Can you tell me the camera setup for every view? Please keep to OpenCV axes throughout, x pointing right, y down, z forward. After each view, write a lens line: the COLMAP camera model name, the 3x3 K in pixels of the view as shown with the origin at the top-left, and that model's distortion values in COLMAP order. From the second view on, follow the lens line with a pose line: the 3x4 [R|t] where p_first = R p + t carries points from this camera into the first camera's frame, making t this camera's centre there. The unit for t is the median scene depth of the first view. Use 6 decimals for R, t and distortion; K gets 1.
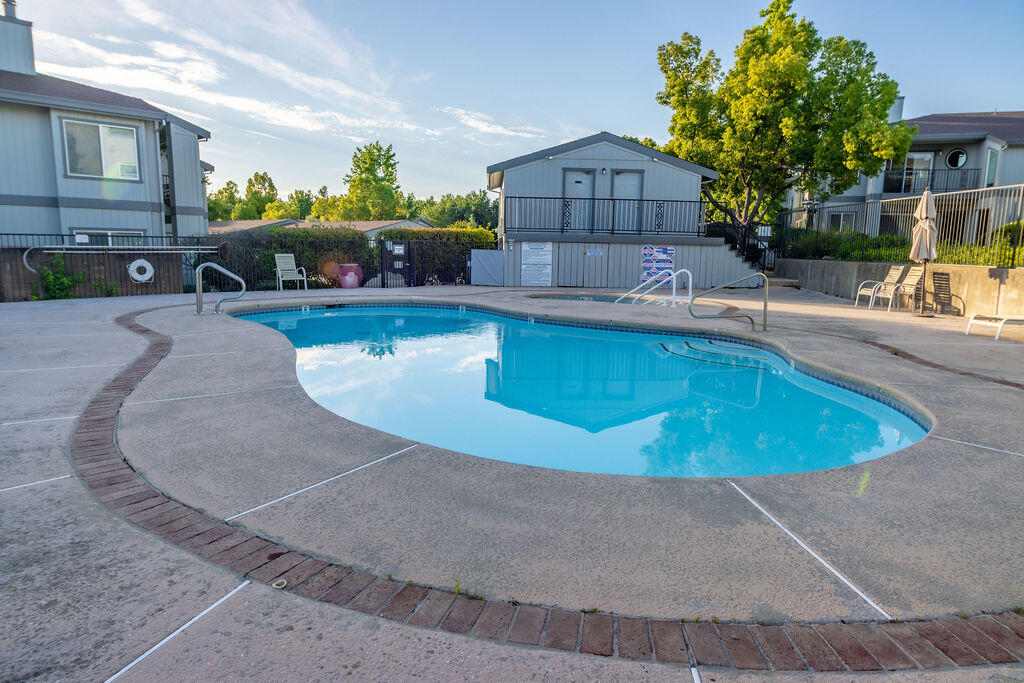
lens RADIAL K [[615.9, 0, 524.6], [0, 615.9, 341.2], [0, 0, 1]] dist [-0.002738, 0.003254]
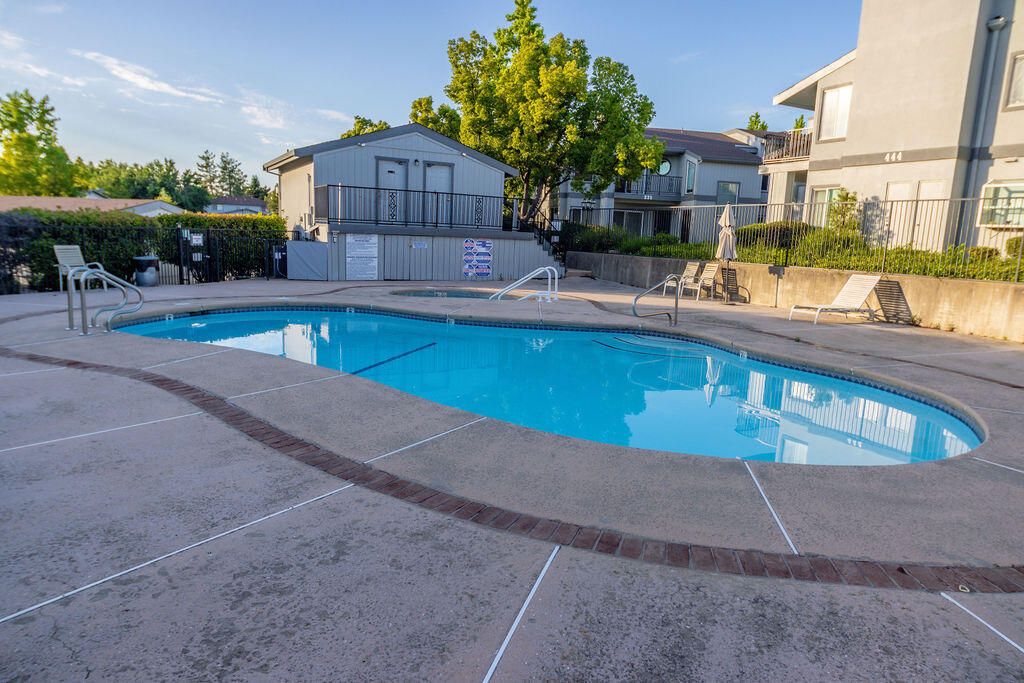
lens RADIAL K [[615.9, 0, 524.6], [0, 615.9, 341.2], [0, 0, 1]] dist [-0.002738, 0.003254]
pose [[0.902528, -0.055208, 0.427078, -0.157136], [0.043722, 0.998371, 0.036663, -0.017371], [-0.428406, -0.014416, 0.903471, 0.024632]]
